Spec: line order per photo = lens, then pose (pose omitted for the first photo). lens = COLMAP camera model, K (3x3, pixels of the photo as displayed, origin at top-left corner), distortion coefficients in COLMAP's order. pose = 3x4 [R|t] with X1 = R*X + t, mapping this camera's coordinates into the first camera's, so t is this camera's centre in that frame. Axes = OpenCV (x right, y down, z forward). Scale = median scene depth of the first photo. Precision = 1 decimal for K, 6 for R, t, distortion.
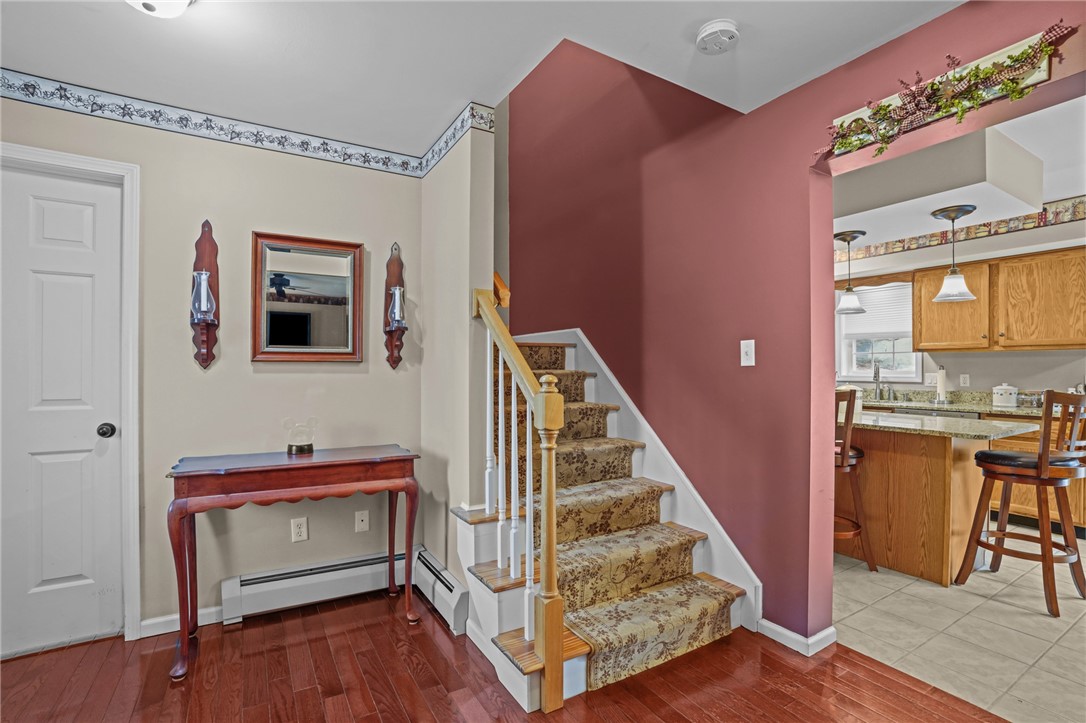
lens RADIAL K [[504.9, 0, 535.1], [0, 504.9, 367.0], [0, 0, 1]] dist [-0.054104, 0.019845]
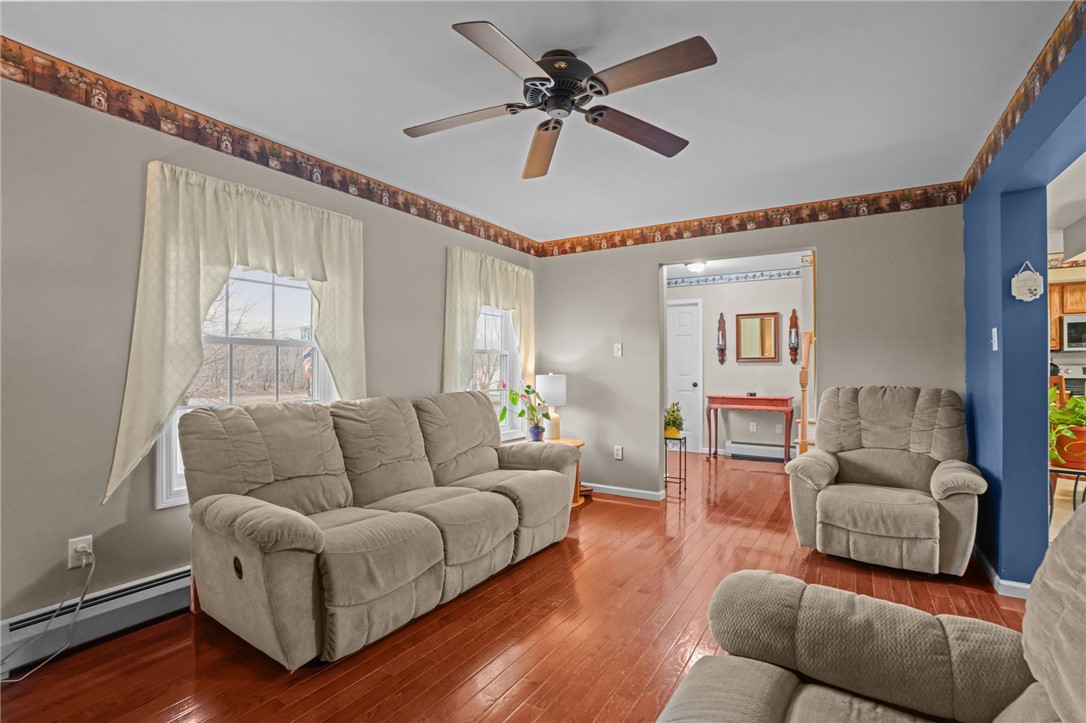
lens RADIAL K [[504.9, 0, 543.0], [0, 504.9, 363.7], [0, 0, 1]] dist [-0.054104, 0.019845]
pose [[0.462860, -0.012491, -0.886343, 1.420496], [0.006851, 0.999921, -0.010514, 0.021190], [0.886405, -0.001206, 0.462909, -1.253936]]
